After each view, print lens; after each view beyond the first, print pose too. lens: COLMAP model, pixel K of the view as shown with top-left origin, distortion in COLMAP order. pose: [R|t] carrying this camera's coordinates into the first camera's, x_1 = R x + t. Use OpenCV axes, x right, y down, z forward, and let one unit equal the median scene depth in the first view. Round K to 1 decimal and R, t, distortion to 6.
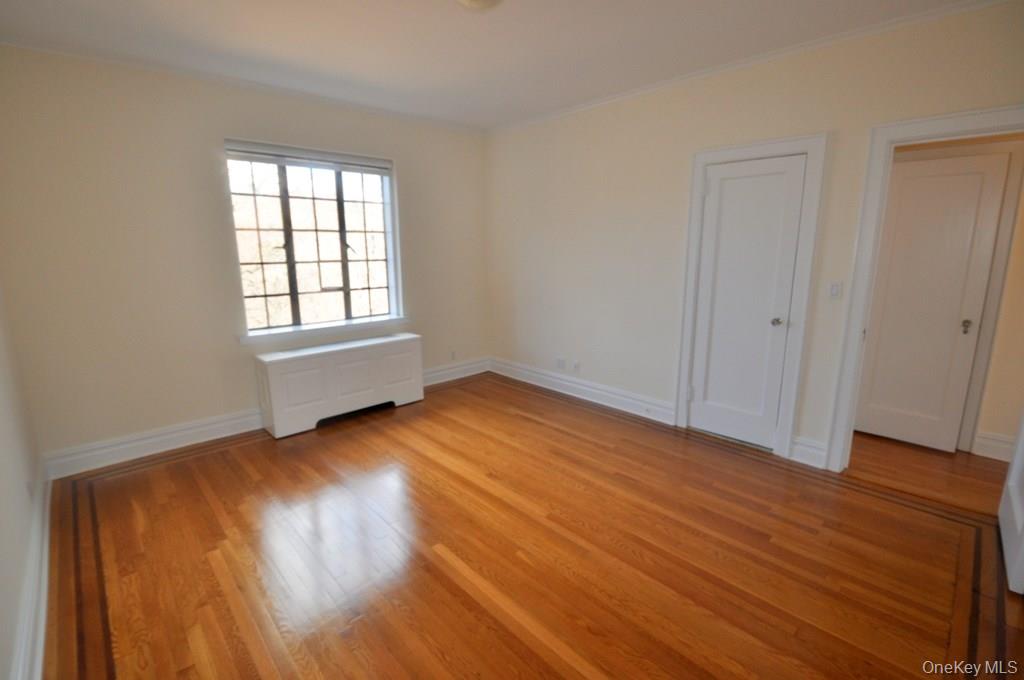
lens RADIAL K [[450.0, 0, 506.9], [0, 450.0, 341.4], [0, 0, 1]] dist [-0.003957, -0.001740]
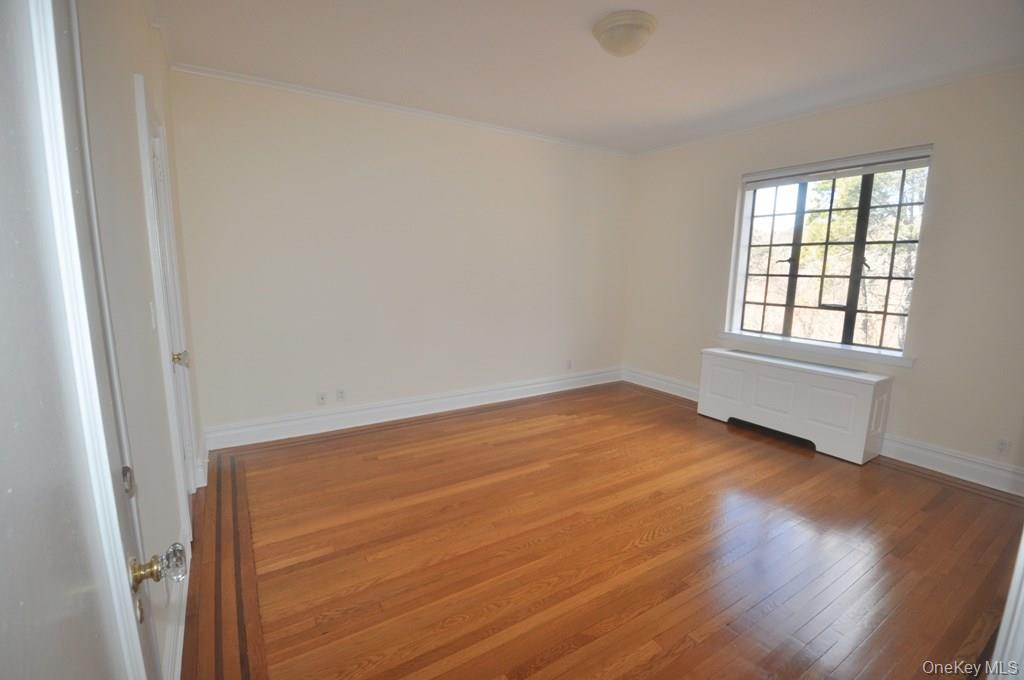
lens RADIAL K [[450.0, 0, 514.1], [0, 450.0, 334.5], [0, 0, 1]] dist [-0.003957, -0.001740]
pose [[-0.177864, 0.149926, -0.972567, 0.711572], [-0.215846, 0.958314, 0.187203, -0.108524], [0.960091, 0.243221, -0.138089, 0.601786]]
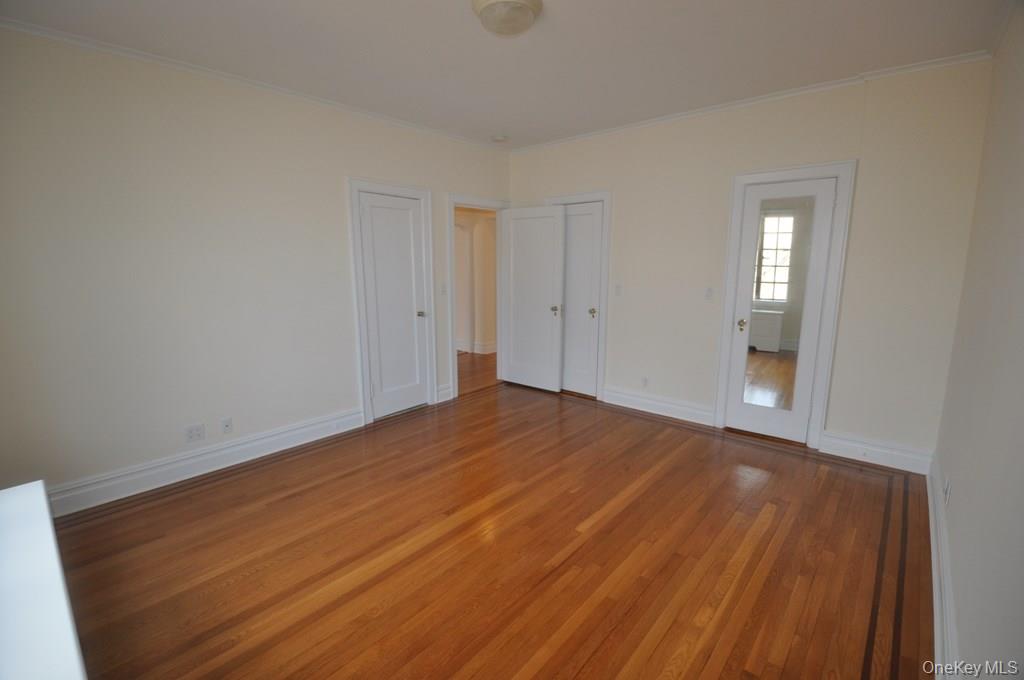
lens RADIAL K [[450.0, 0, 504.6], [0, 450.0, 336.6], [0, 0, 1]] dist [-0.003957, -0.001740]
pose [[-0.085543, -0.158789, 0.983600, -0.690391], [0.210214, 0.962118, 0.173604, -0.135830], [-0.973906, 0.221617, -0.048923, 0.682676]]
